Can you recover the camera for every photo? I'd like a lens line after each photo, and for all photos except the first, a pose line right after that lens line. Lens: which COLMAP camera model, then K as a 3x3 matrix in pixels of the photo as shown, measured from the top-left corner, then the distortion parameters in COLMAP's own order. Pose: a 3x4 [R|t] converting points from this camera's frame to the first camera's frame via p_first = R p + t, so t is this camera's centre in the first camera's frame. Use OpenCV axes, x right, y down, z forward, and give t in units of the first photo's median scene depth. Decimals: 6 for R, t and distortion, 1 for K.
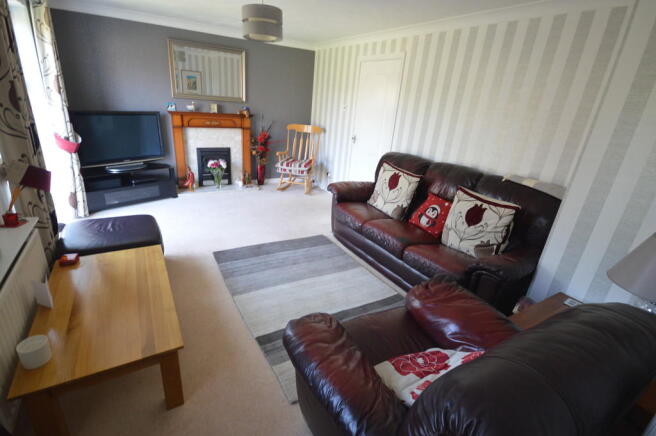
lens RADIAL K [[313.8, 0, 328.0], [0, 313.8, 218.0], [0, 0, 1]] dist [0.001043, 0.000081]
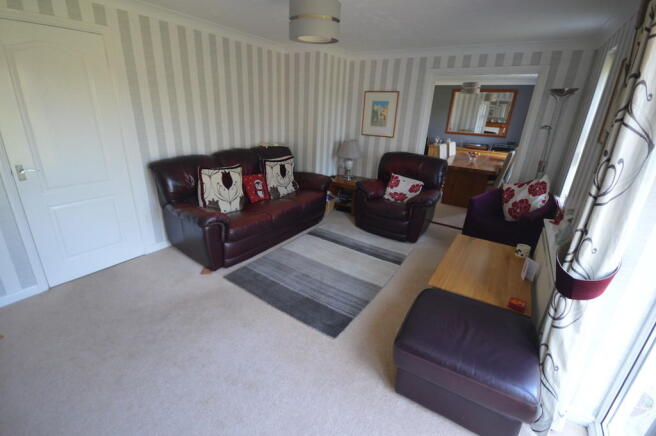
lens RADIAL K [[291.8, 0, 328.0], [0, 291.8, 218.0], [0, 0, 1]] dist [-0.007666, -0.000360]
pose [[-0.429409, -0.411782, 0.803768, -0.800862], [0.246155, 0.802936, 0.542863, -0.486448], [-0.868916, 0.430962, -0.243426, 1.077066]]
